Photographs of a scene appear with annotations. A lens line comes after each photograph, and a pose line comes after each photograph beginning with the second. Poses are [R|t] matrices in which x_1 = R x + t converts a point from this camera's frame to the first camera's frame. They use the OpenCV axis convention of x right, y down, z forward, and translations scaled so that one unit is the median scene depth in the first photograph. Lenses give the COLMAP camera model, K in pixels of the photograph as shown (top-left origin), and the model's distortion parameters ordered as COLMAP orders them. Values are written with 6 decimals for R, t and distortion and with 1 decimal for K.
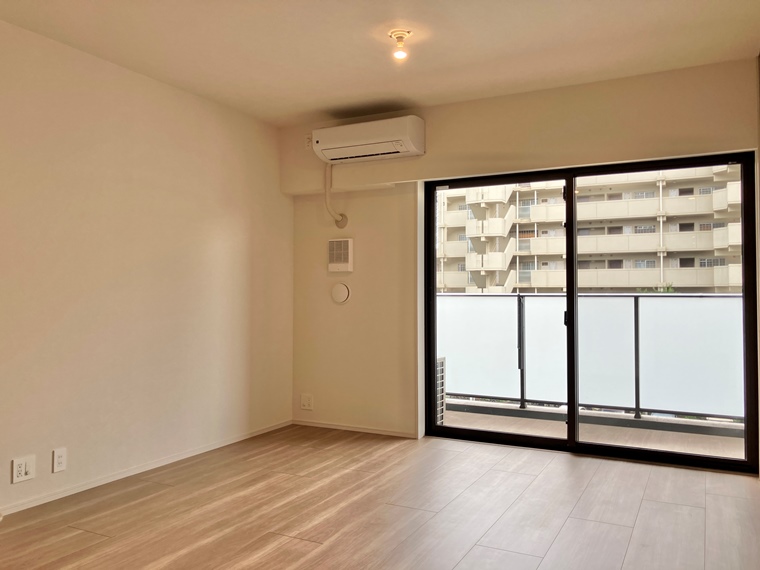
lens RADIAL K [[631.3, 0, 380.0], [0, 631.3, 285.0], [0, 0, 1]] dist [0.001878, 0.003215]
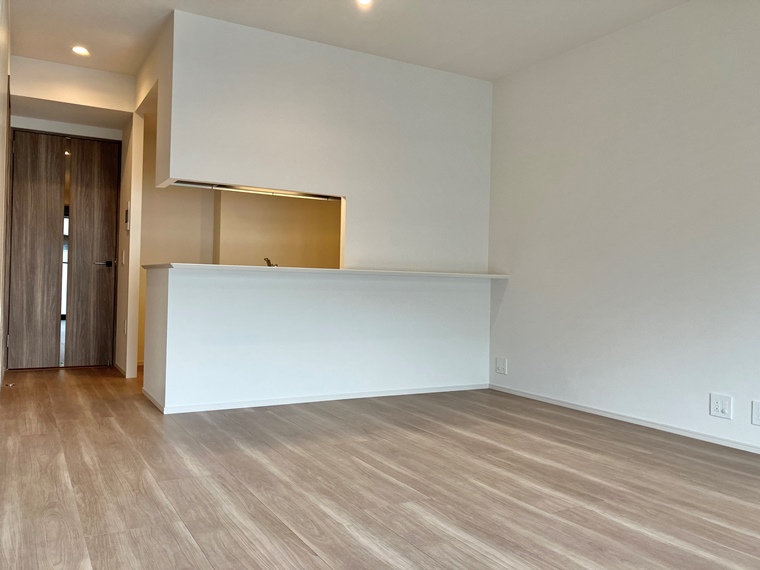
lens RADIAL K [[631.3, 0, 380.0], [0, 631.3, 285.0], [0, 0, 1]] dist [0.001878, 0.003215]
pose [[-0.540412, -0.013660, -0.841290, 0.632996], [-0.017003, 0.999841, -0.005312, 0.105574], [0.841229, 0.011433, -0.540558, 1.096740]]
